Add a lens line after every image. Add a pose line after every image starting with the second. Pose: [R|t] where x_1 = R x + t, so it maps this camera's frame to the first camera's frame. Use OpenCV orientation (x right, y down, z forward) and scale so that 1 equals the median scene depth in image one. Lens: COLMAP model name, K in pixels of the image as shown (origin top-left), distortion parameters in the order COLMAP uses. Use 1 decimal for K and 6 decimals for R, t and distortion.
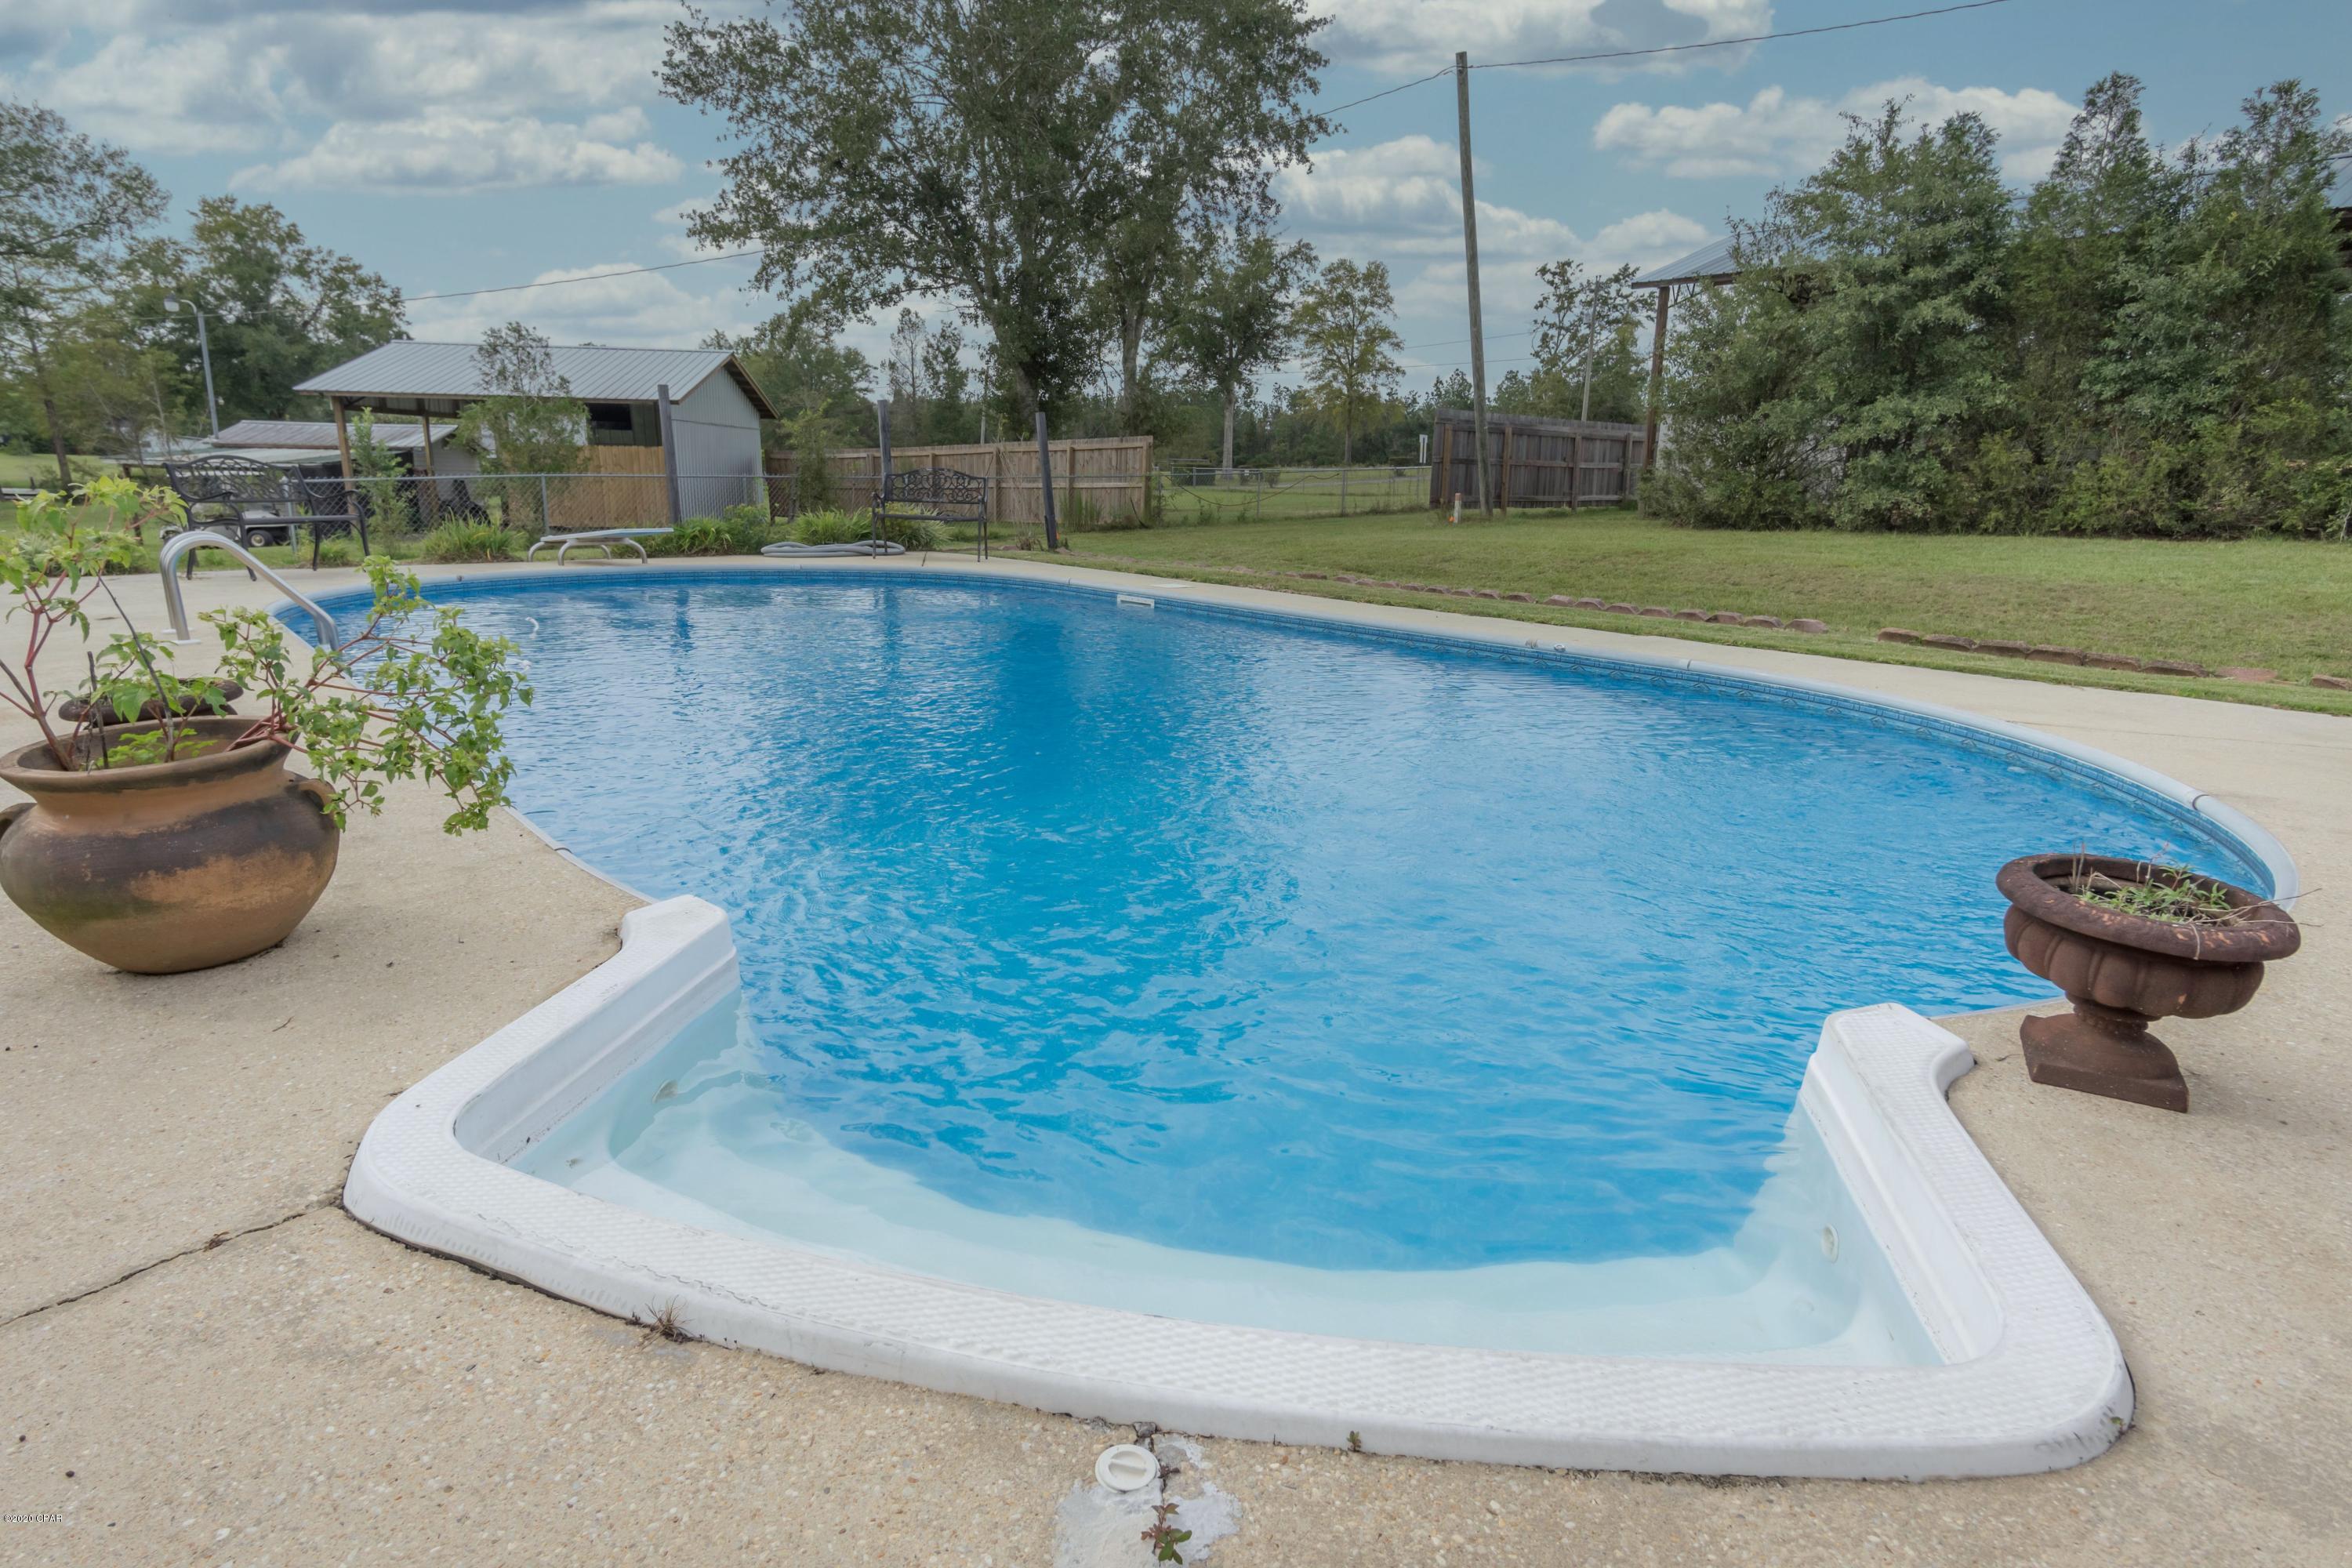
lens RADIAL K [[1269.2, 0, 1175.9], [0, 1269.2, 759.4], [0, 0, 1]] dist [0.011890, -0.001855]
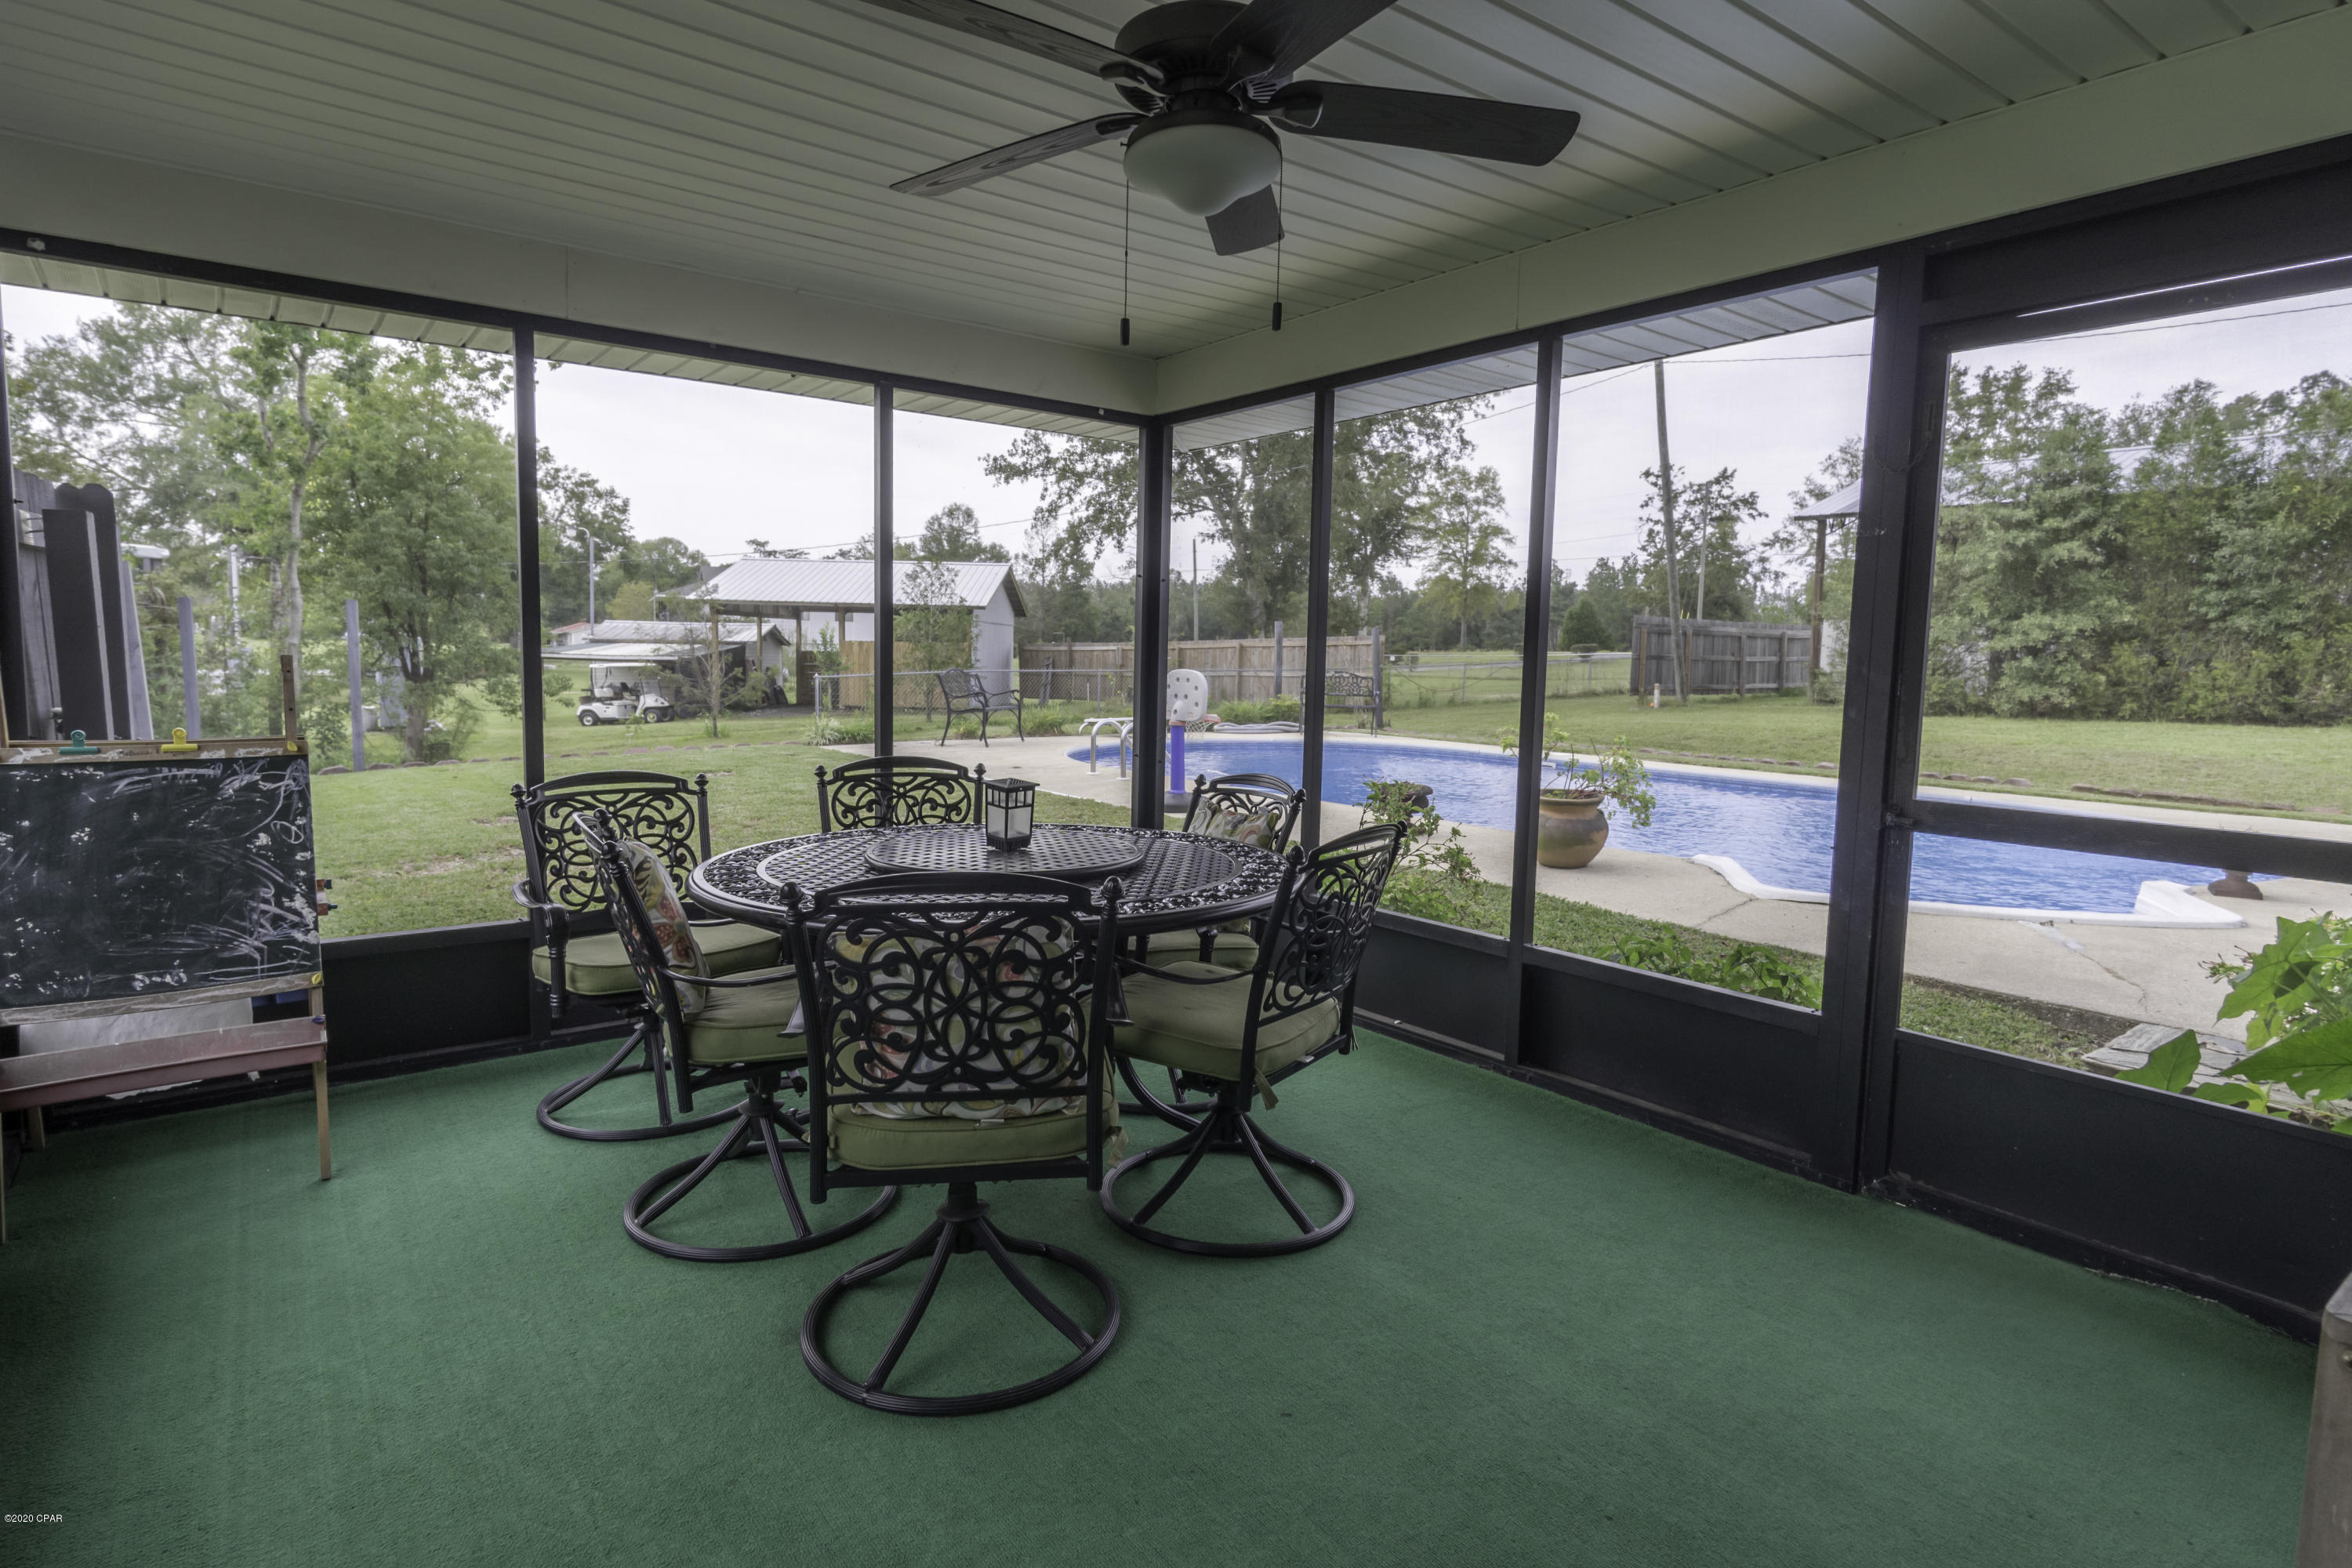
lens RADIAL K [[1269.2, 0, 1175.9], [0, 1269.2, 759.4], [0, 0, 1]] dist [0.011890, -0.001855]
pose [[0.998001, 0.006544, -0.062858, -0.219787], [-0.015119, 0.990465, -0.136935, 0.048928], [0.061362, 0.137612, 0.988584, -0.301528]]
